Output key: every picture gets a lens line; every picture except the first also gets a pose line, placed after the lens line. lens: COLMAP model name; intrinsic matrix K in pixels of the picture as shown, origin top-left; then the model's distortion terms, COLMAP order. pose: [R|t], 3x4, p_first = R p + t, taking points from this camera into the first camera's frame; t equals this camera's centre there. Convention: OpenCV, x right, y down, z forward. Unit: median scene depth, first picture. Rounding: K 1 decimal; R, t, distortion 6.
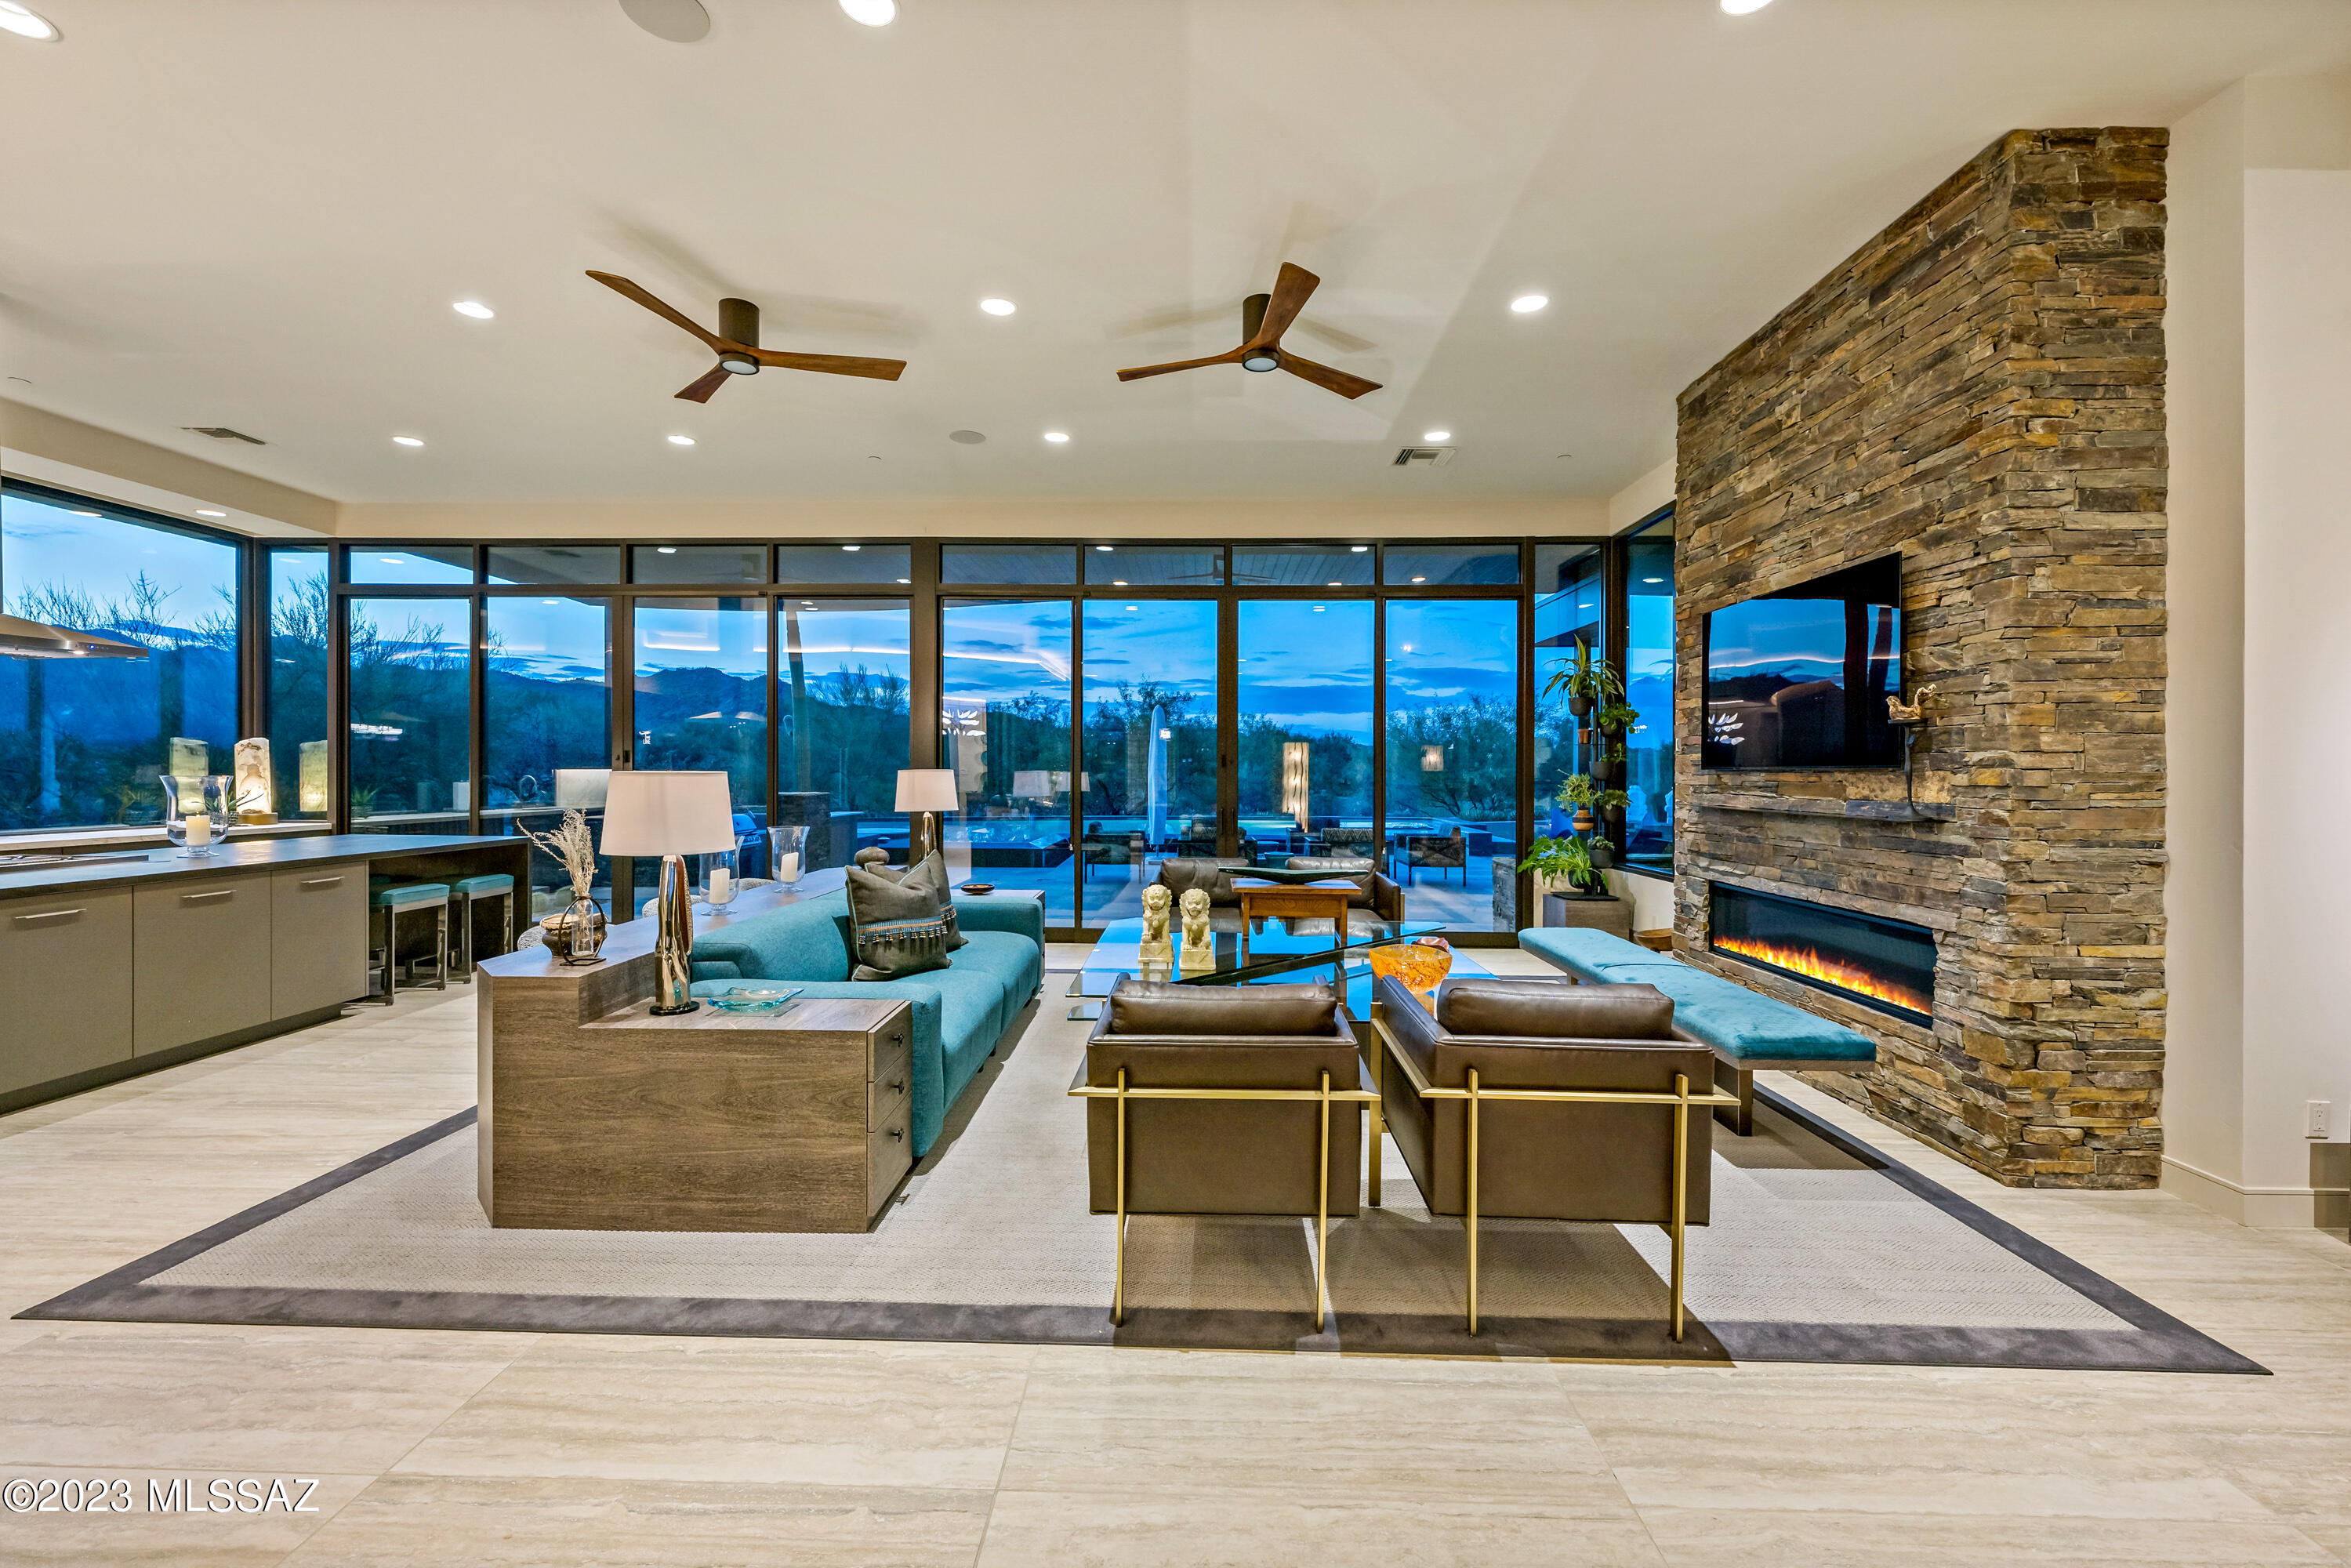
lens RADIAL K [[965.1, 0, 1184.8], [0, 965.1, 782.7], [0, 0, 1]] dist [-0.000908, -0.000026]
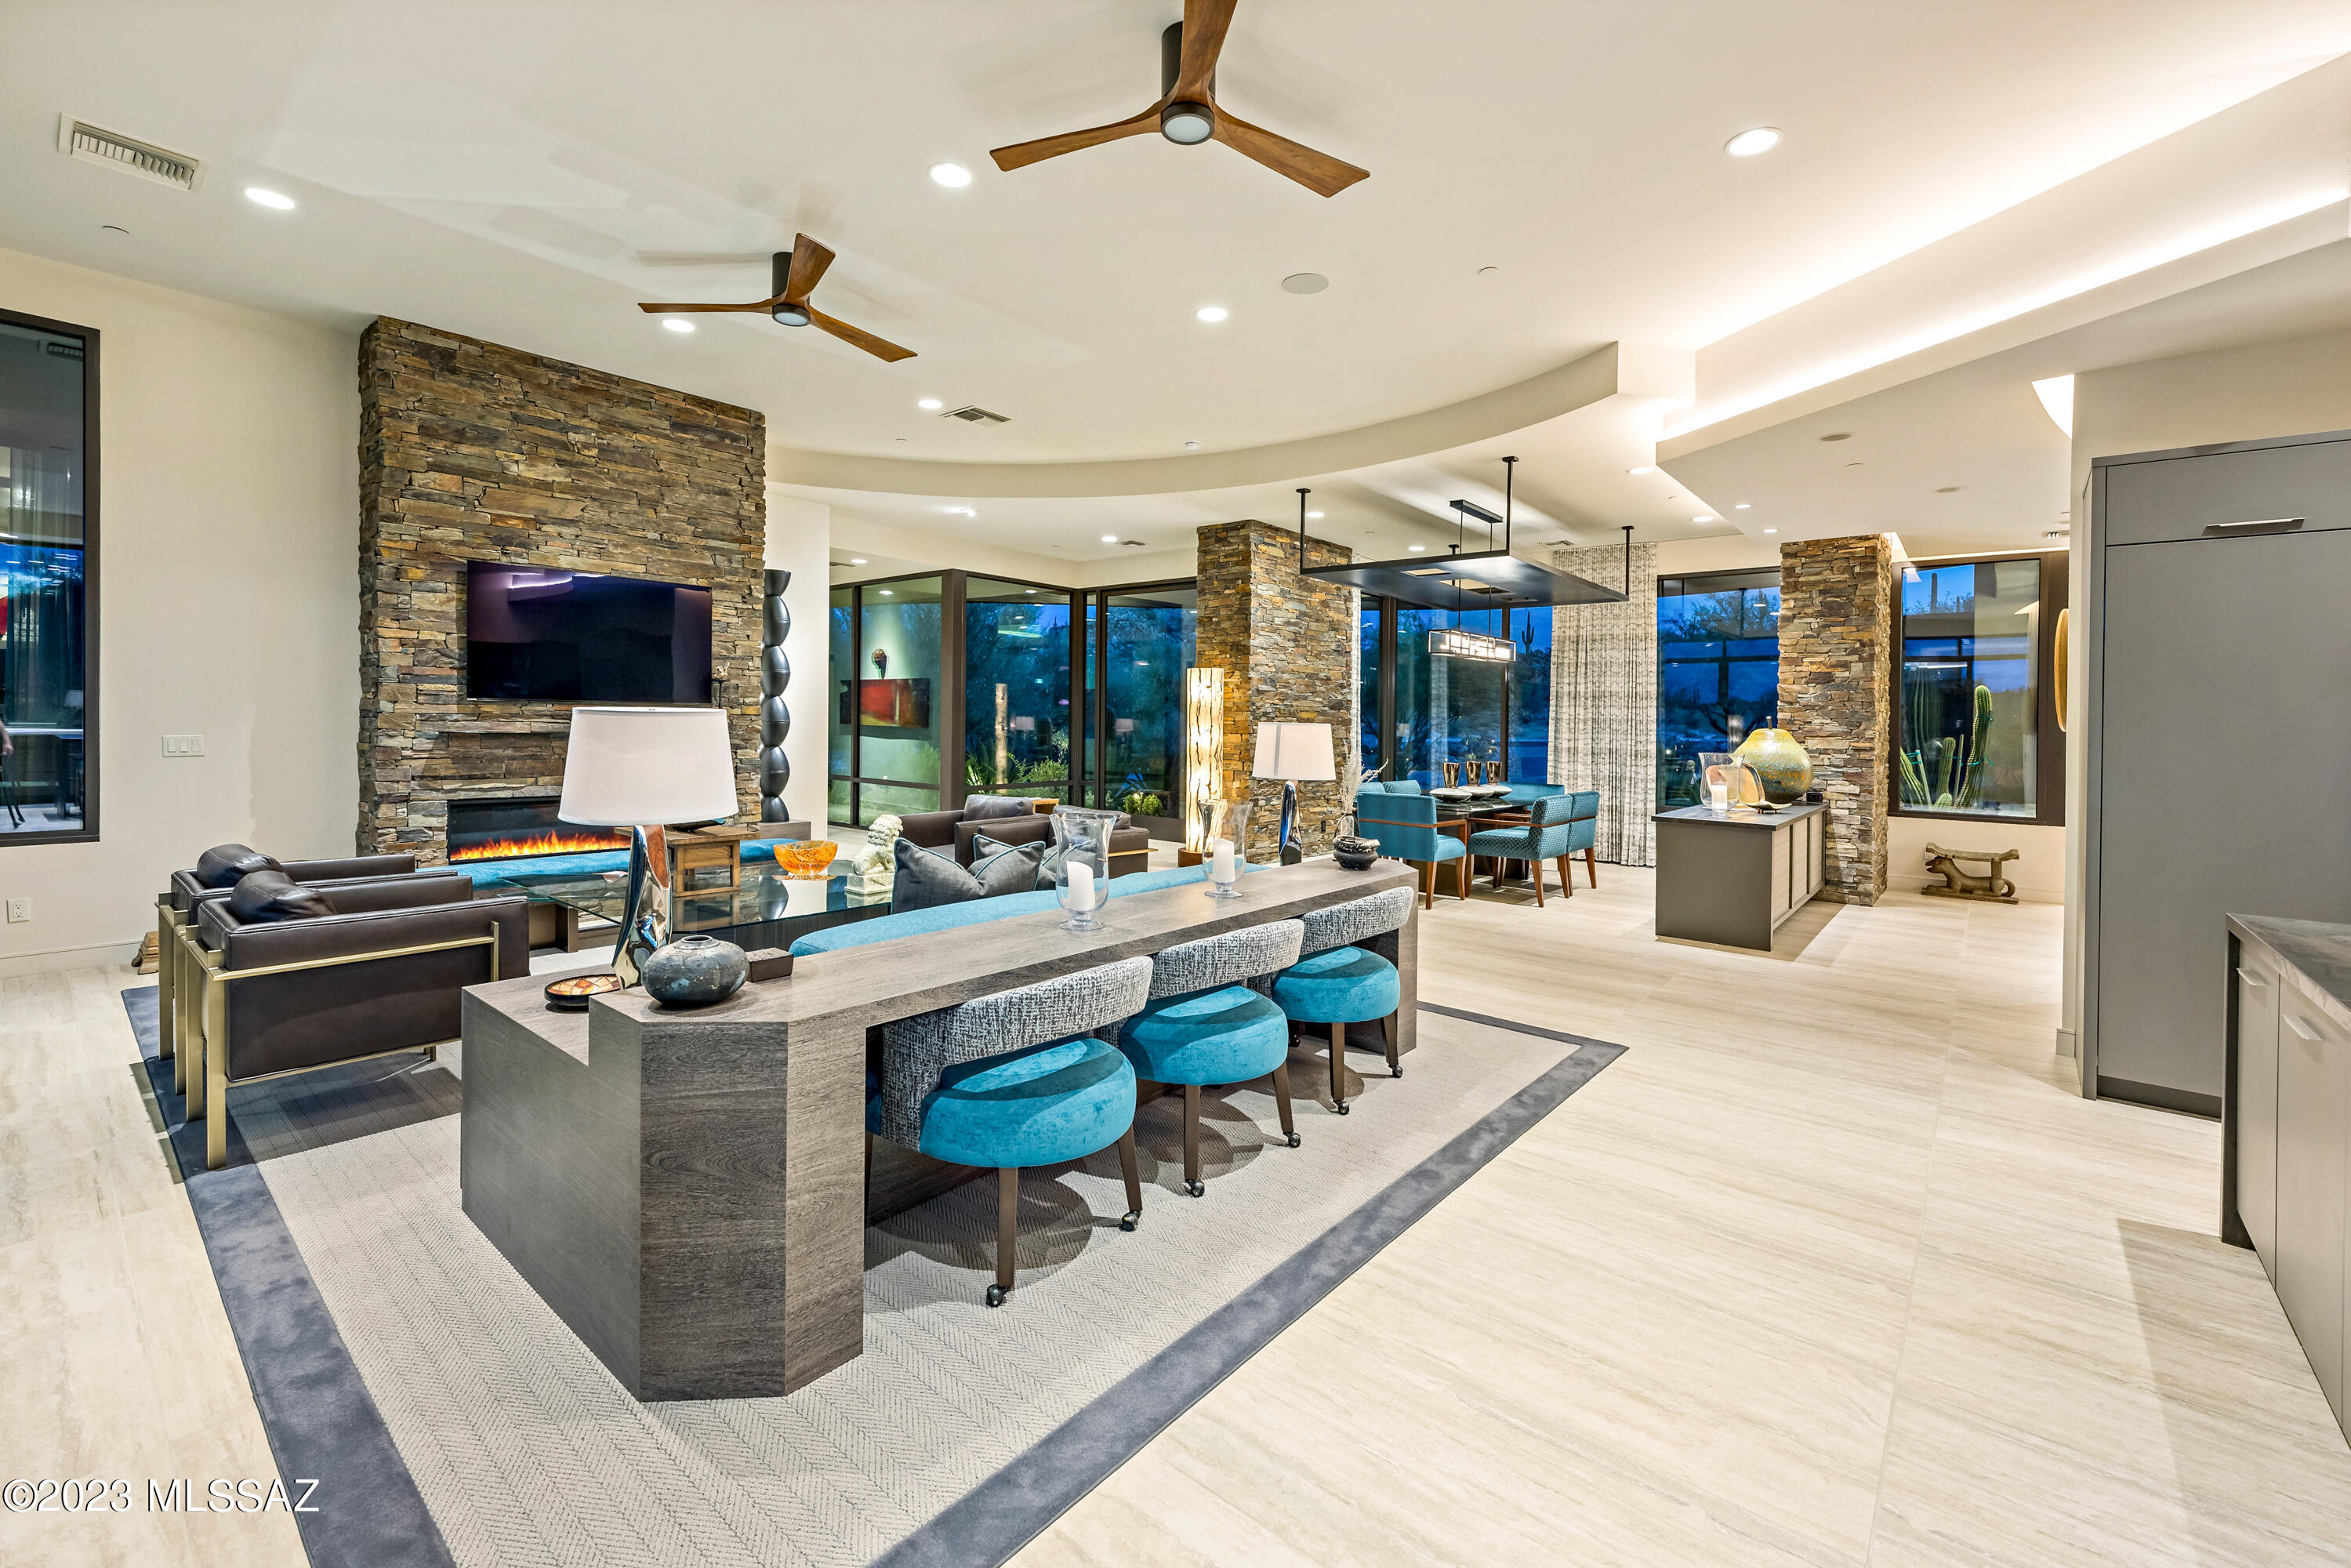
lens RADIAL K [[965.1, 0, 1171.9], [0, 965.1, 717.5], [0, 0, 1]] dist [-0.000908, -0.000026]
pose [[-0.785547, -0.017181, 0.618563, -1.202848], [-0.013017, 0.999852, 0.011241, -0.025302], [-0.618664, 0.000779, -0.785655, 2.096829]]
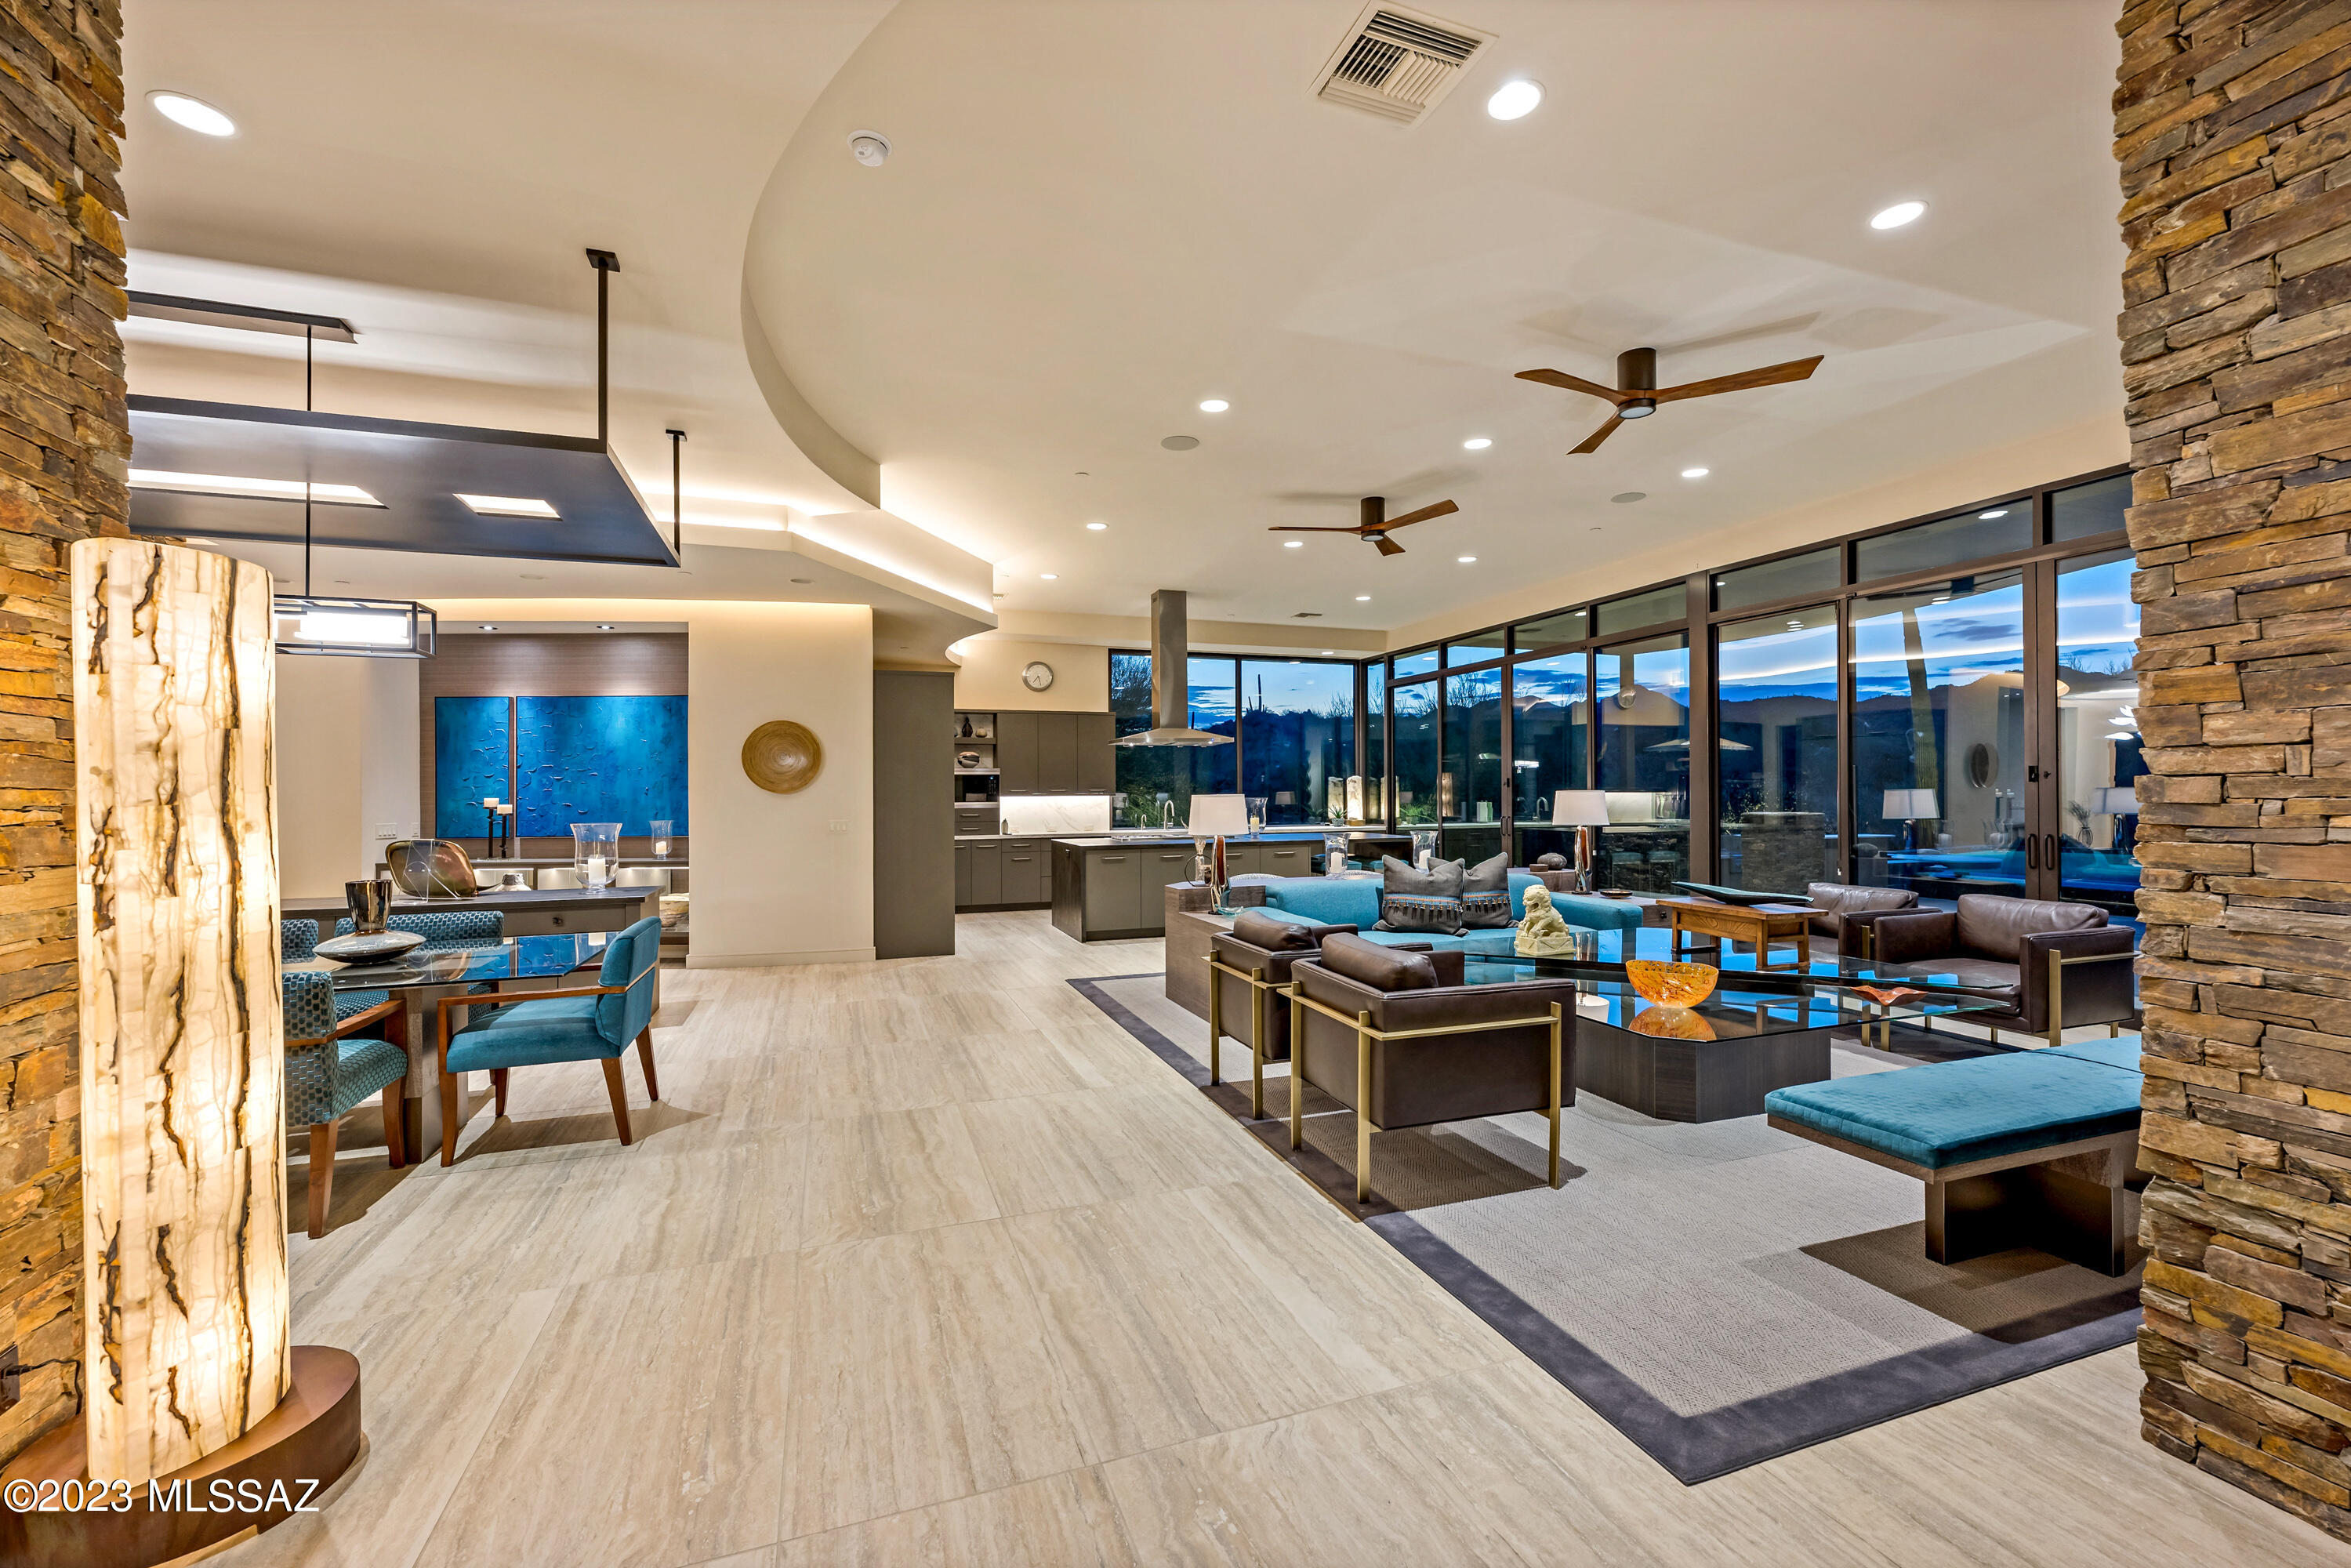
lens RADIAL K [[965.1, 0, 1172.9], [0, 965.1, 799.1], [0, 0, 1]] dist [-0.000908, -0.000026]
pose [[0.354383, -0.002797, -0.935096, 1.219982], [-0.002394, 0.999990, -0.003899, 0.005145], [0.935097, 0.003620, 0.354373, 0.182871]]
